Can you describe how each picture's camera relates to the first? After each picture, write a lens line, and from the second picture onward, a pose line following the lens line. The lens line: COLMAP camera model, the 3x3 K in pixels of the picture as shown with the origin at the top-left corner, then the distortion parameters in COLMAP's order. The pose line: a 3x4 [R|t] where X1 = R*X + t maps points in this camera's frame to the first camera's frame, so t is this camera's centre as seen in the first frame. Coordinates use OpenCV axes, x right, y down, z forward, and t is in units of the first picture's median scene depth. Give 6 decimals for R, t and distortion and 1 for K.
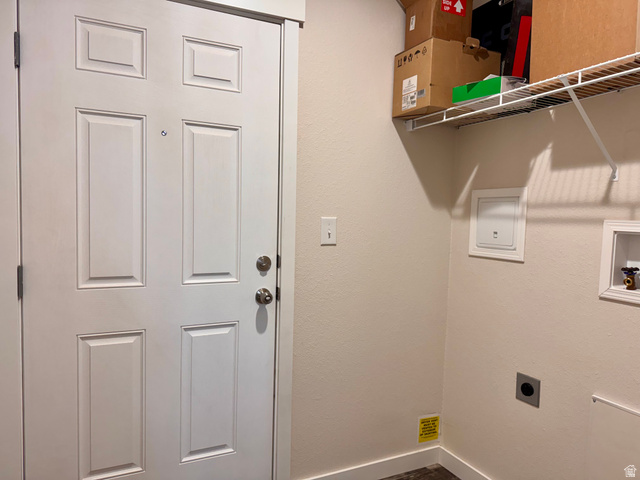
lens RADIAL K [[454.2, 0, 317.0], [0, 454.2, 242.4], [0, 0, 1]] dist [0.049263, -0.055927]
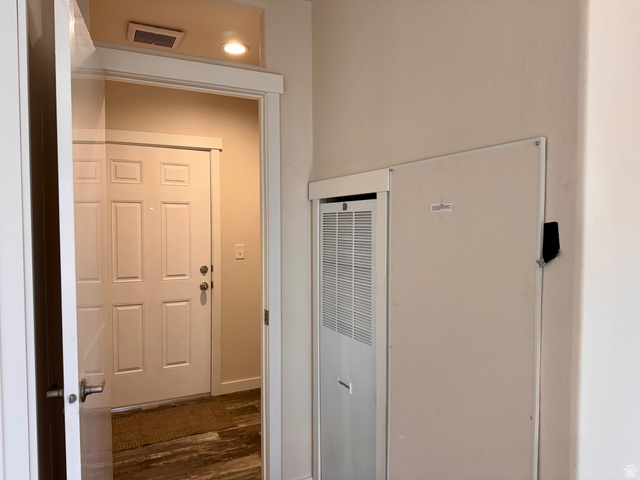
lens RADIAL K [[454.2, 0, 324.2], [0, 454.2, 239.2], [0, 0, 1]] dist [0.049263, -0.055927]
pose [[0.999432, -0.022959, 0.024667, 0.355472], [0.023574, 0.999411, -0.024937, -0.023080], [-0.024080, 0.025504, 0.999385, -0.985444]]
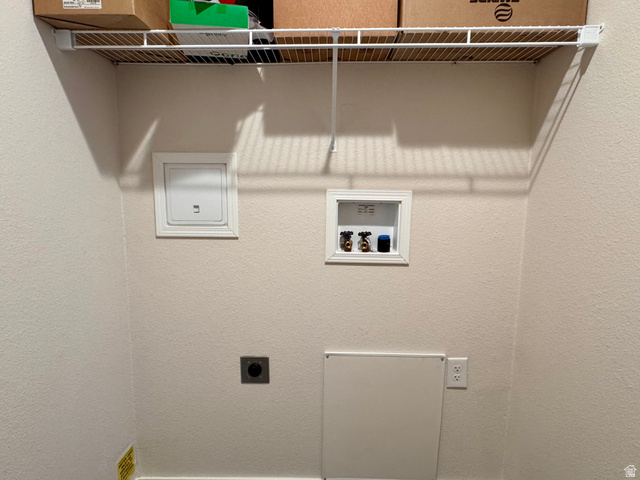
lens RADIAL K [[400.4, 0, 318.3], [0, 400.4, 241.8], [0, 0, 1]] dist [0.000442, 0.004172]
pose [[0.456946, -0.152032, 0.876405, -0.181590], [0.057759, 0.988277, 0.141324, -0.055476], [-0.887617, -0.013958, 0.460371, 0.540278]]
